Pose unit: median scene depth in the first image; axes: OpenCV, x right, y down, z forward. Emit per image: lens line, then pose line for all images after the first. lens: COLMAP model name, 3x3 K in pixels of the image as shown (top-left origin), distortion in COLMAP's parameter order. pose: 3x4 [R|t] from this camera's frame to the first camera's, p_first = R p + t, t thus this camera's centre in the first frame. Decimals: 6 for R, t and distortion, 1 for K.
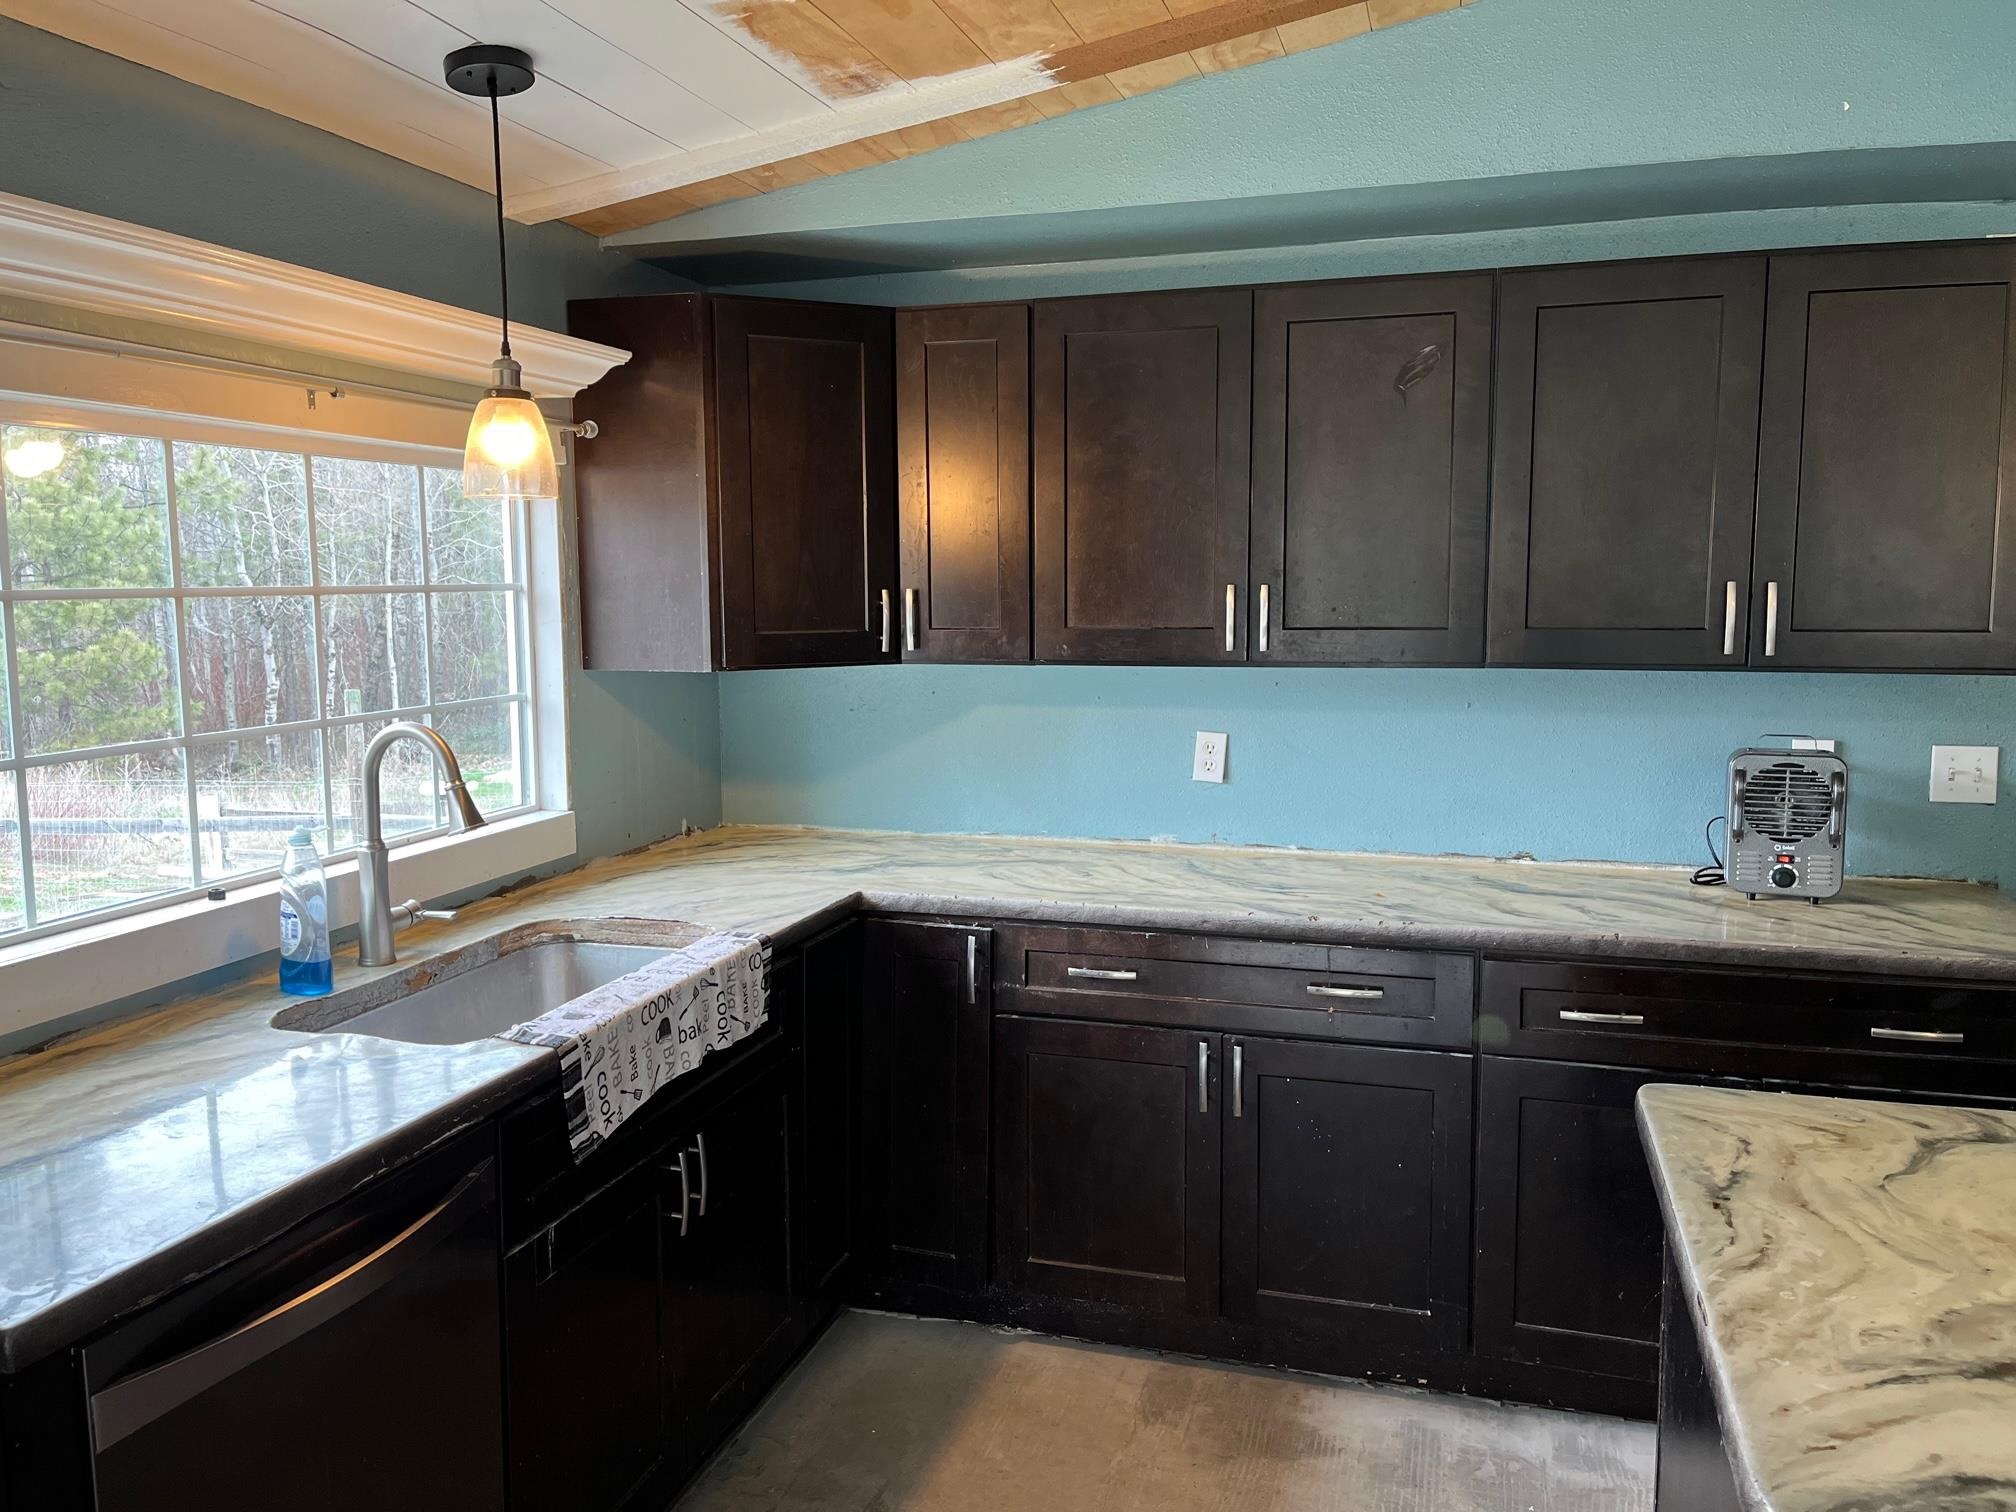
lens RADIAL K [[1541.9, 0, 1010.6], [0, 1541.9, 753.0], [0, 0, 1]] dist [0.033239, -0.022321]
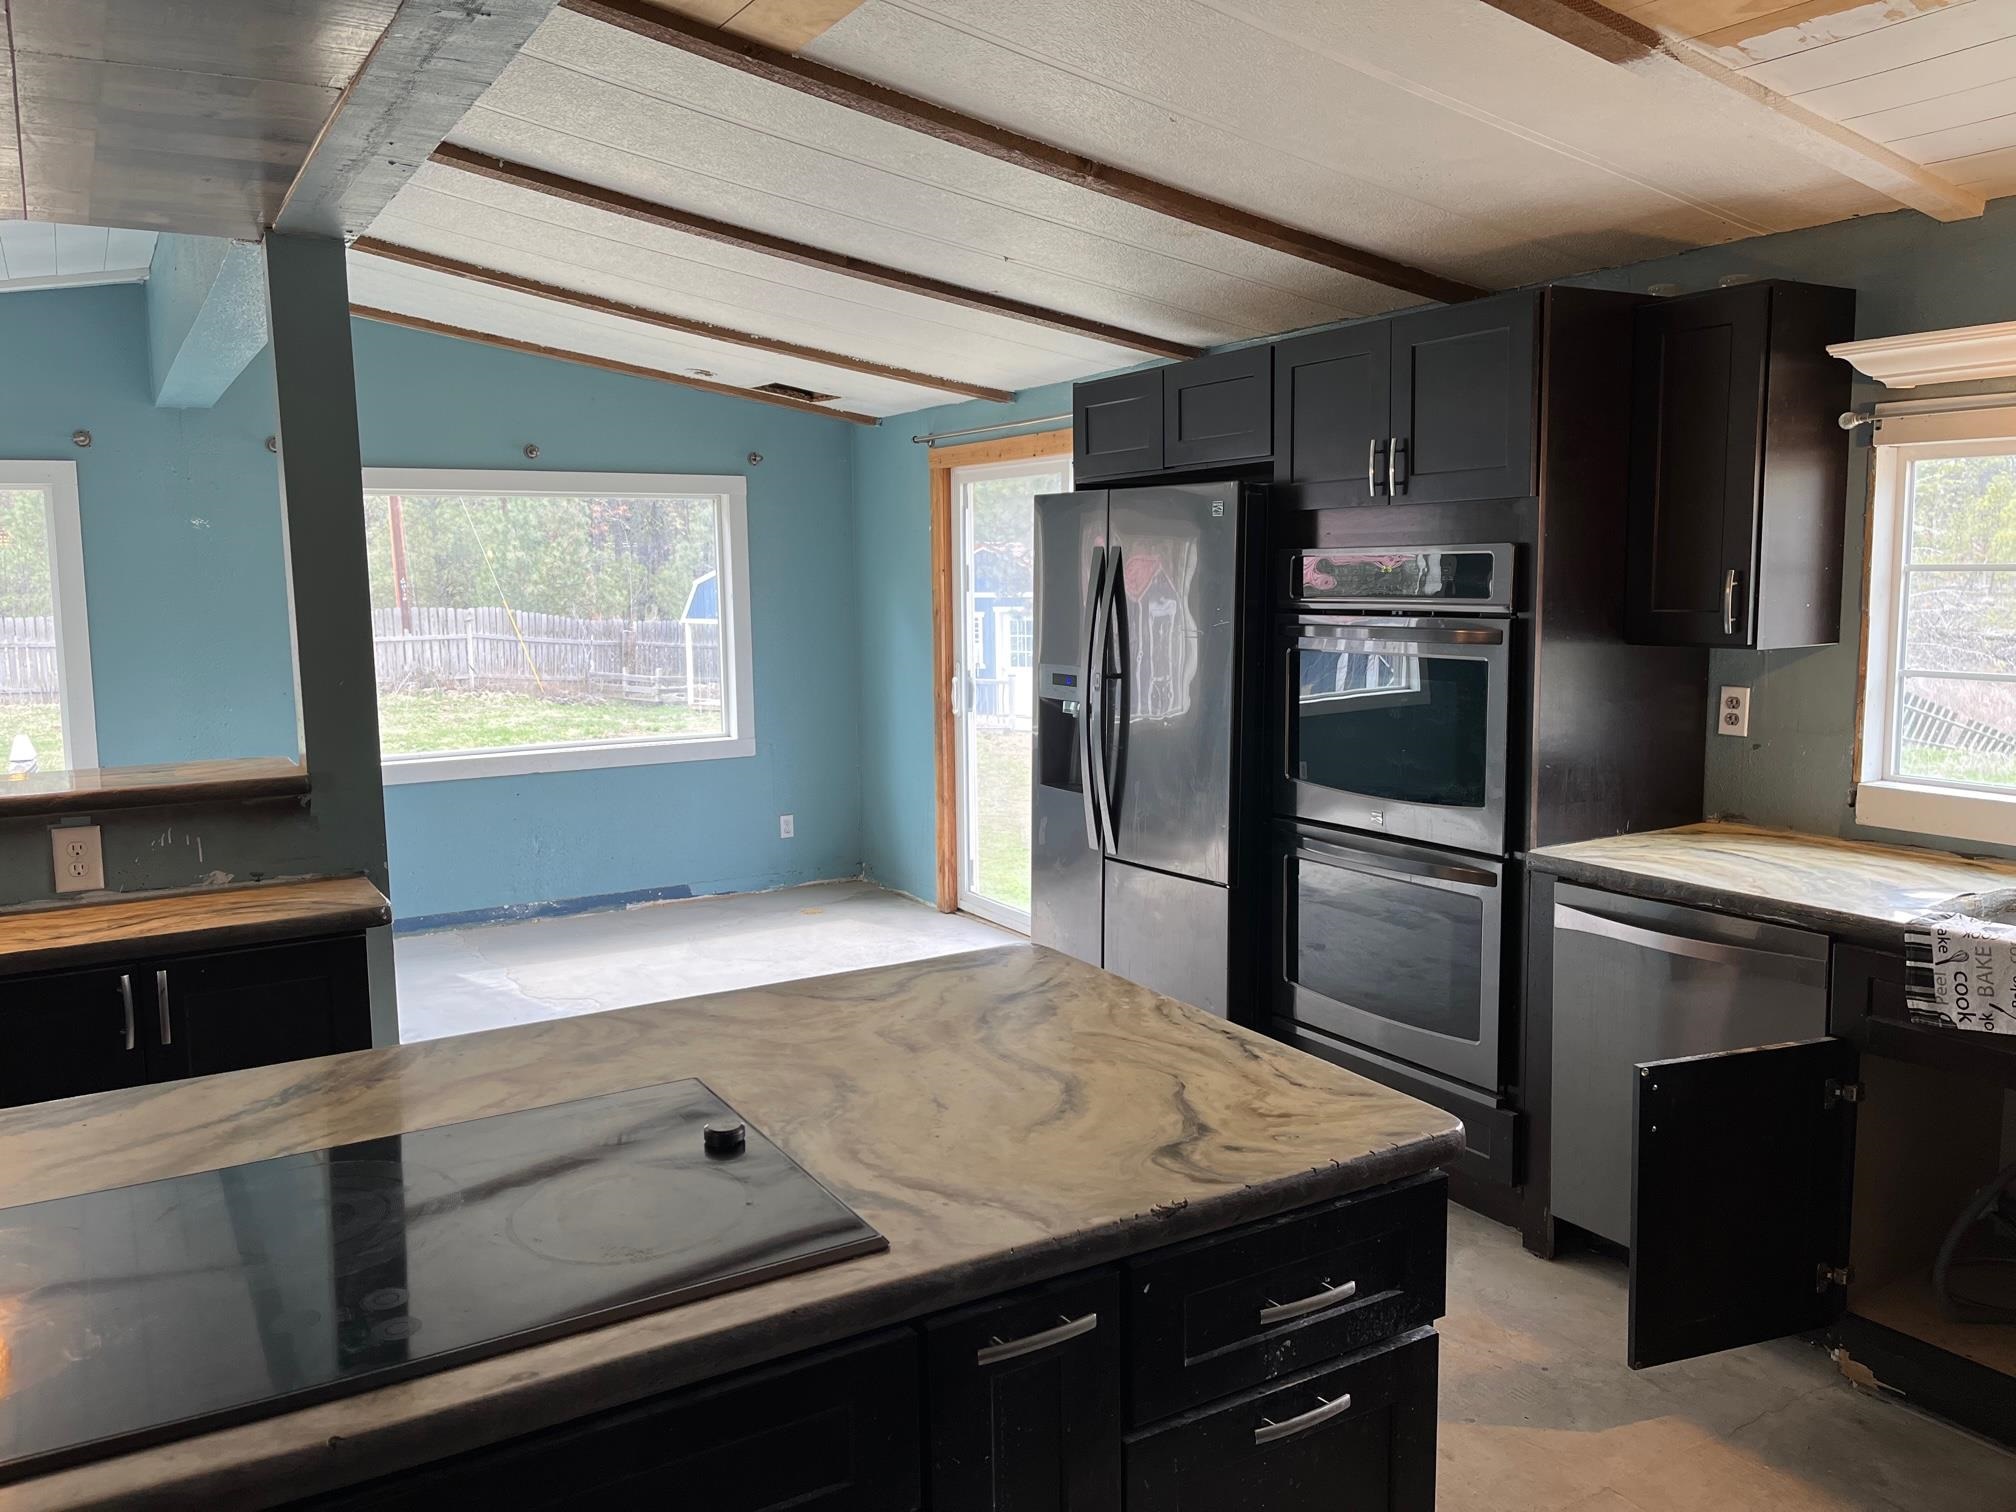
lens RADIAL K [[1541.9, 0, 1011.8], [0, 1541.9, 751.0], [0, 0, 1]] dist [0.033239, -0.022321]
pose [[-0.661576, 0.104131, -0.742613, 1.403172], [-0.078634, 0.975218, 0.206801, -0.195615], [0.745744, 0.195209, -0.636992, 1.503306]]
